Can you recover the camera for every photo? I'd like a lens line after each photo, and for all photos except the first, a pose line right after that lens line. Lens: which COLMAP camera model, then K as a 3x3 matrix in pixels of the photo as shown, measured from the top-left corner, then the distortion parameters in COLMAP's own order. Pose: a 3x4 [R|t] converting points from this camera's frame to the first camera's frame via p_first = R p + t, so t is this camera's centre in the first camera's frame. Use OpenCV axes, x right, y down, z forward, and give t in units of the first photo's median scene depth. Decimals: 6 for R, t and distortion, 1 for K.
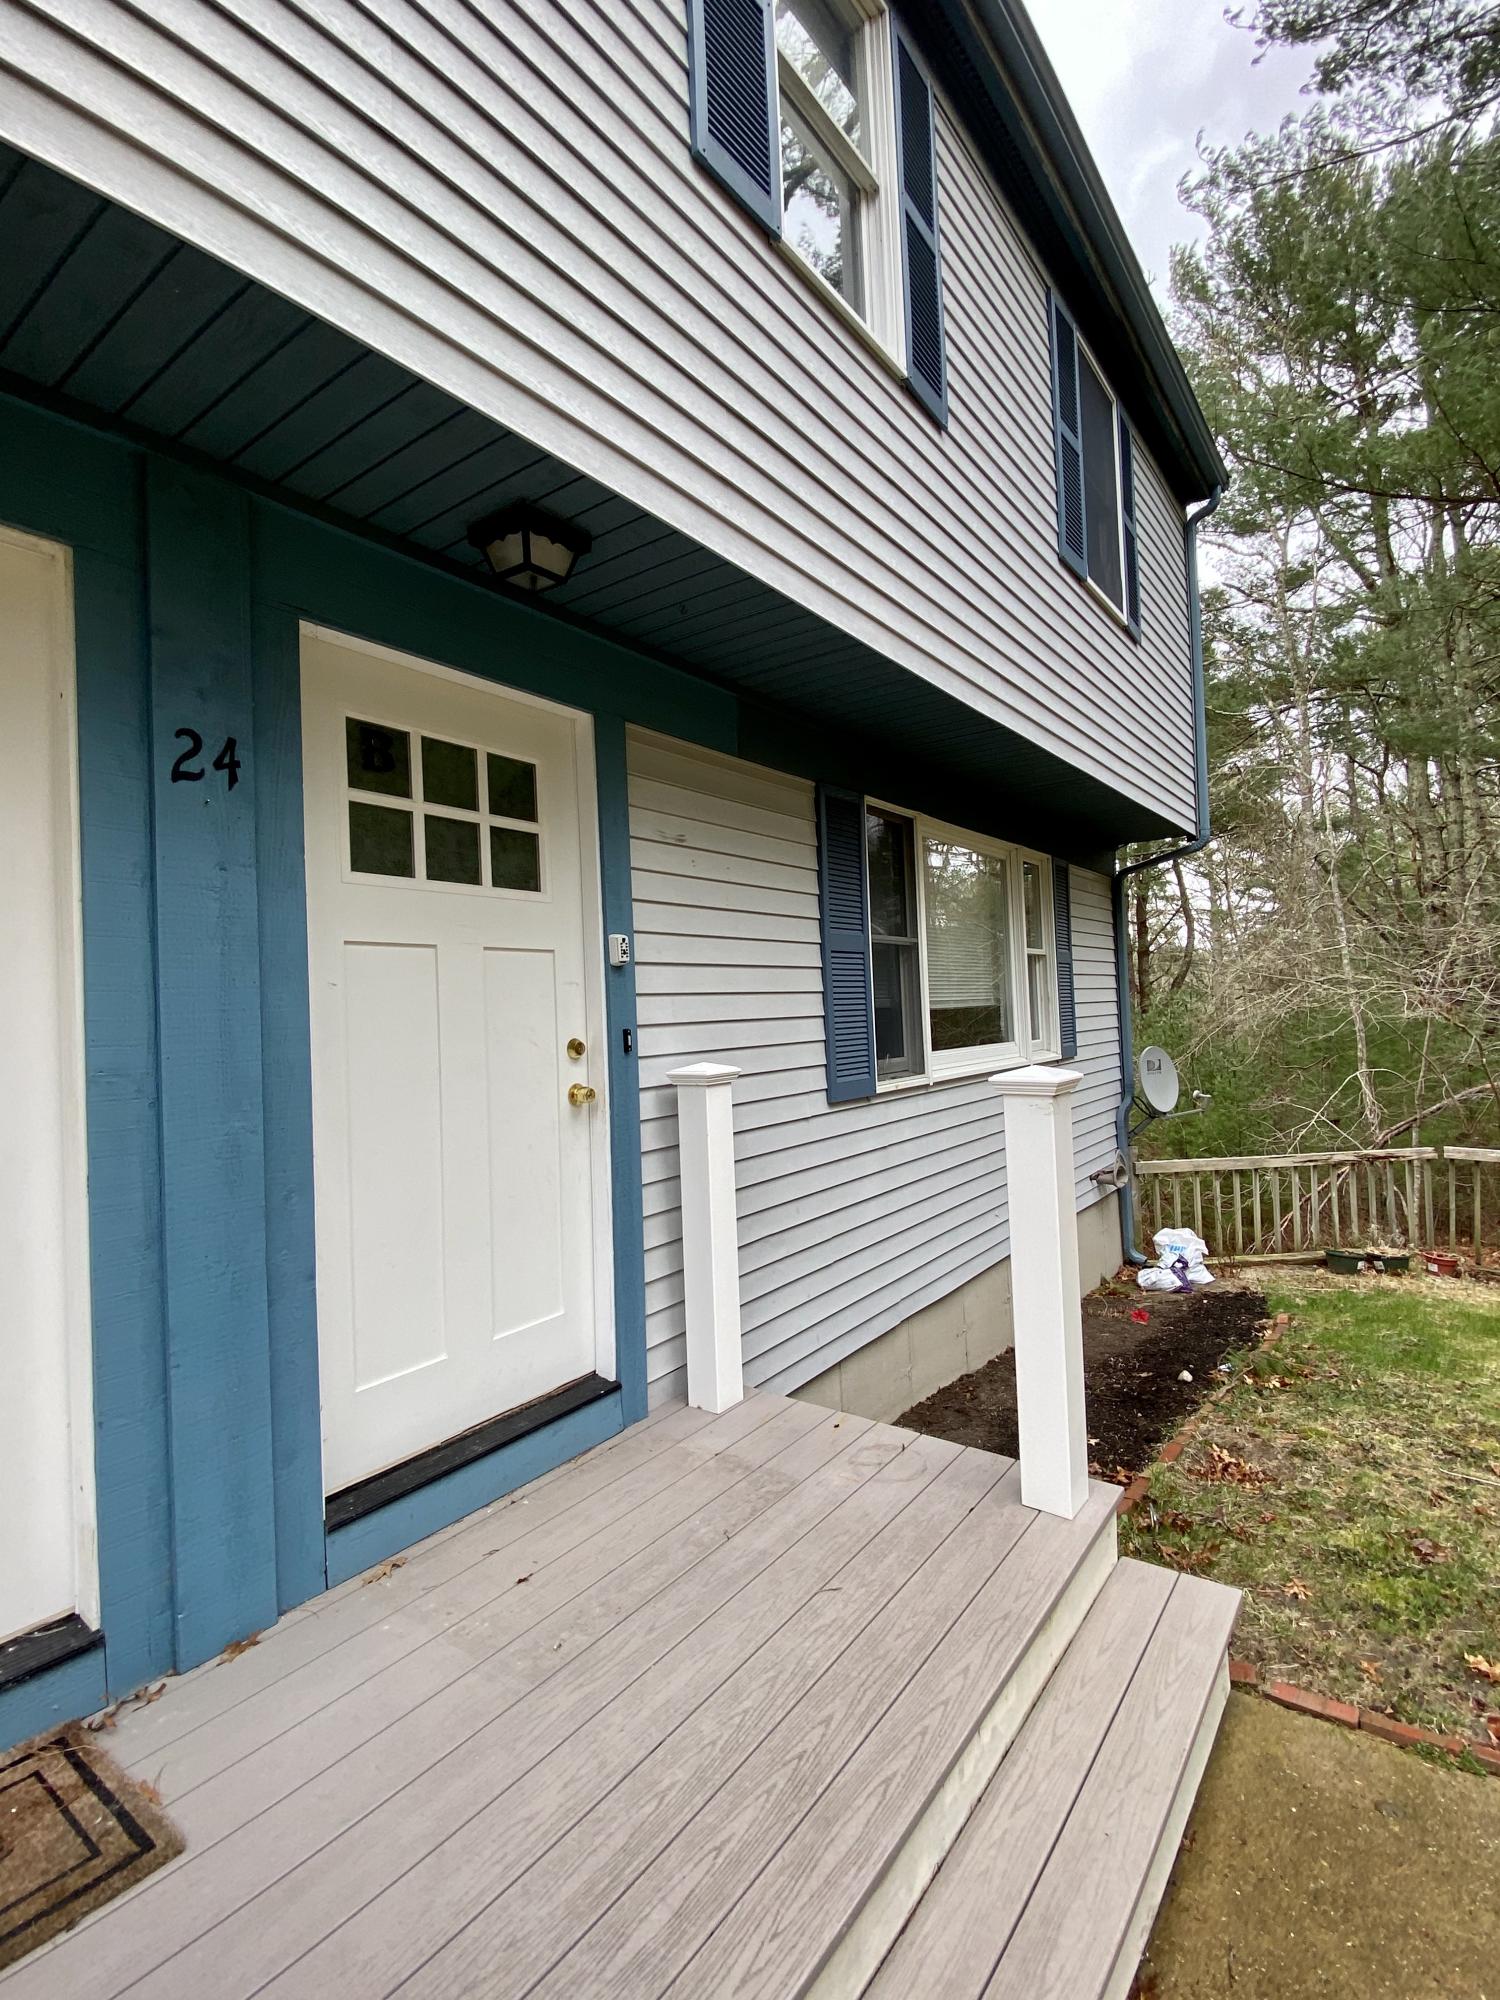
lens RADIAL K [[935.7, 0, 762.7], [0, 935.7, 1000.9], [0, 0, 1]] dist [0.016247, -0.007654]
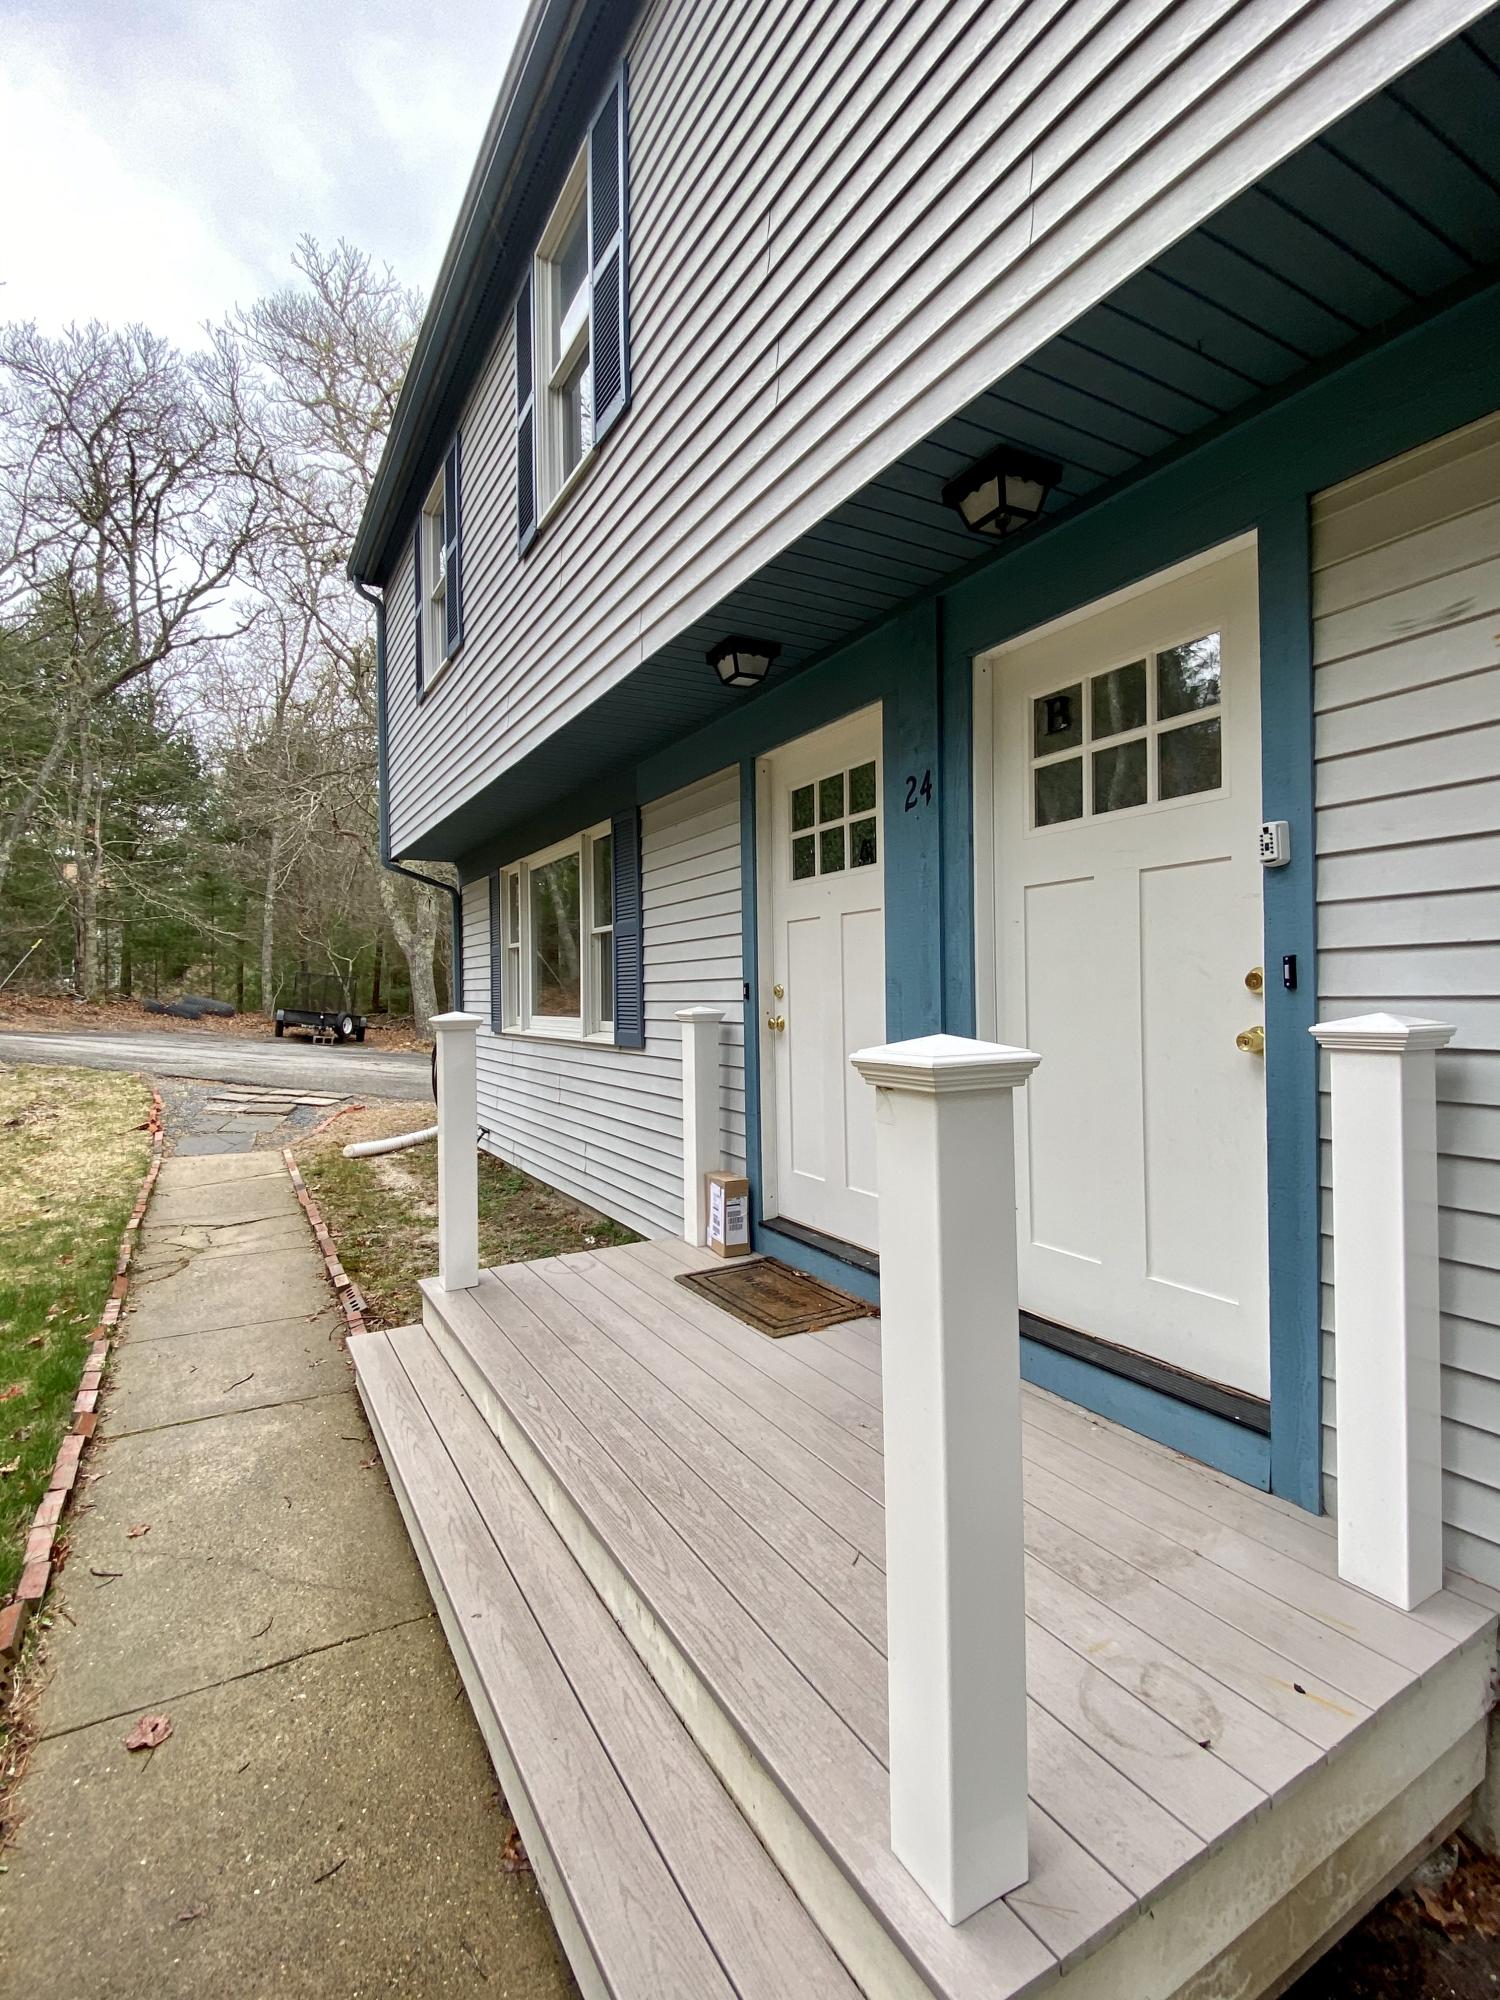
lens RADIAL K [[935.7, 0, 752.7], [0, 935.7, 997.4], [0, 0, 1]] dist [0.016247, -0.007654]
pose [[-0.400945, 0.049963, -0.914739, 0.770011], [0.048558, 0.998267, 0.033242, 0.021895], [0.914814, -0.031089, -0.402677, 1.057901]]
